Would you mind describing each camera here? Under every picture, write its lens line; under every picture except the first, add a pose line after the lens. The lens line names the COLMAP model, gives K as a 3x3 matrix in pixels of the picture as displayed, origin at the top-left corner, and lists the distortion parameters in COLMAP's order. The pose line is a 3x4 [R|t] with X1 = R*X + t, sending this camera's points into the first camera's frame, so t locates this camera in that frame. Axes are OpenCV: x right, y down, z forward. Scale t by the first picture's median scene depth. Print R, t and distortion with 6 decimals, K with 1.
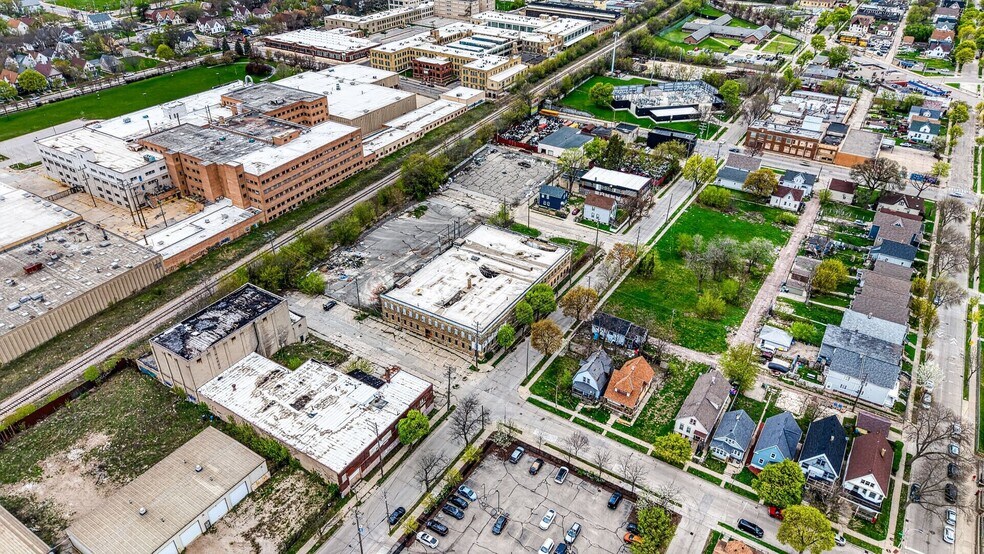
lens RADIAL K [[655.4, 0, 494.8], [0, 655.4, 277.5], [0, 0, 1]] dist [0.033342, -0.047402]
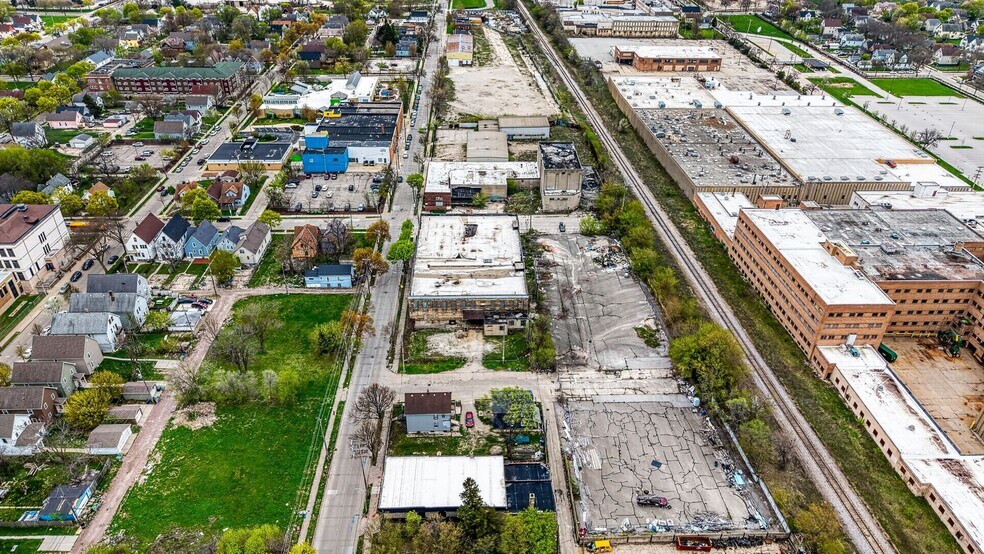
lens RADIAL K [[658.6, 0, 495.0], [0, 658.6, 276.2], [0, 0, 1]] dist [0.023611, -0.042270]
pose [[-0.829228, 0.278168, -0.484772, 0.363948], [-0.318852, 0.476919, 0.819074, -0.675944], [0.459037, 0.833769, -0.306780, 1.066044]]
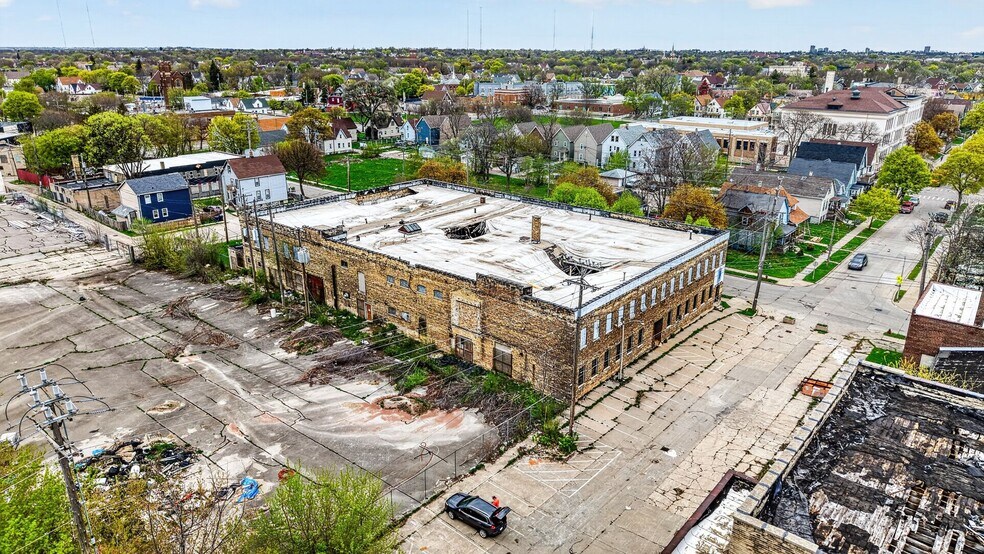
lens RADIAL K [[655.4, 0, 494.8], [0, 655.4, 277.5], [0, 0, 1]] dist [0.033342, -0.047402]
pose [[0.136057, -0.329365, 0.934349, -0.327606], [0.528584, 0.821797, 0.212719, -0.050378], [-0.837907, 0.464940, 0.285908, 0.683291]]
